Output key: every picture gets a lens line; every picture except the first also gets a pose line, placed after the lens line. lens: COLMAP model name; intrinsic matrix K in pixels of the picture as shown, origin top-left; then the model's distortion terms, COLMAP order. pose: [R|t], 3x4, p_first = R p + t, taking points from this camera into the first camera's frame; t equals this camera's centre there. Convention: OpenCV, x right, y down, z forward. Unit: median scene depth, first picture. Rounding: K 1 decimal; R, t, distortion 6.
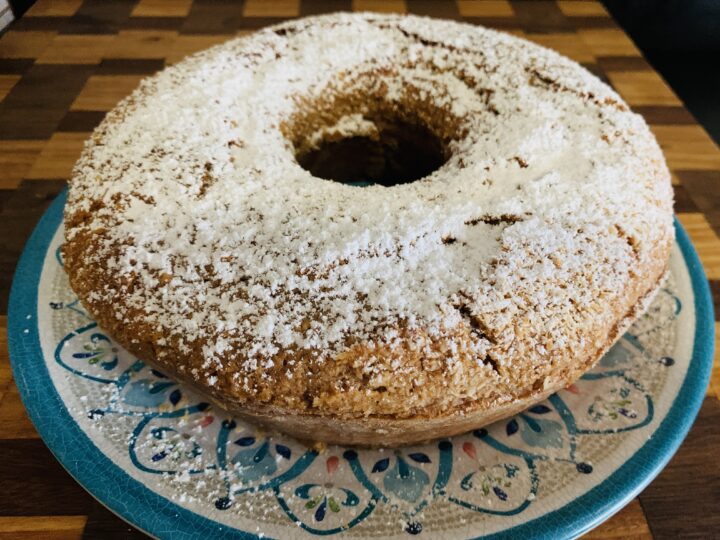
lens RADIAL K [[600.7, 0, 360.0], [0, 600.7, 270.0], [0, 0, 1]] dist [0.112681, -0.426596]
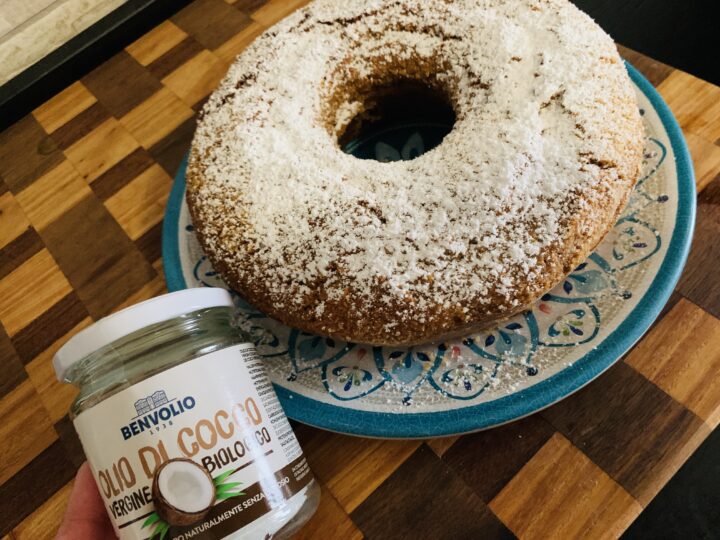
lens RADIAL K [[600.7, 0, 360.0], [0, 600.7, 270.0], [0, 0, 1]] dist [0.112681, -0.426596]
pose [[0.722697, -0.659568, 0.206588, -0.658891], [0.617376, 0.750410, 0.236077, -0.397786], [-0.310735, -0.043069, 0.949520, -0.253584]]
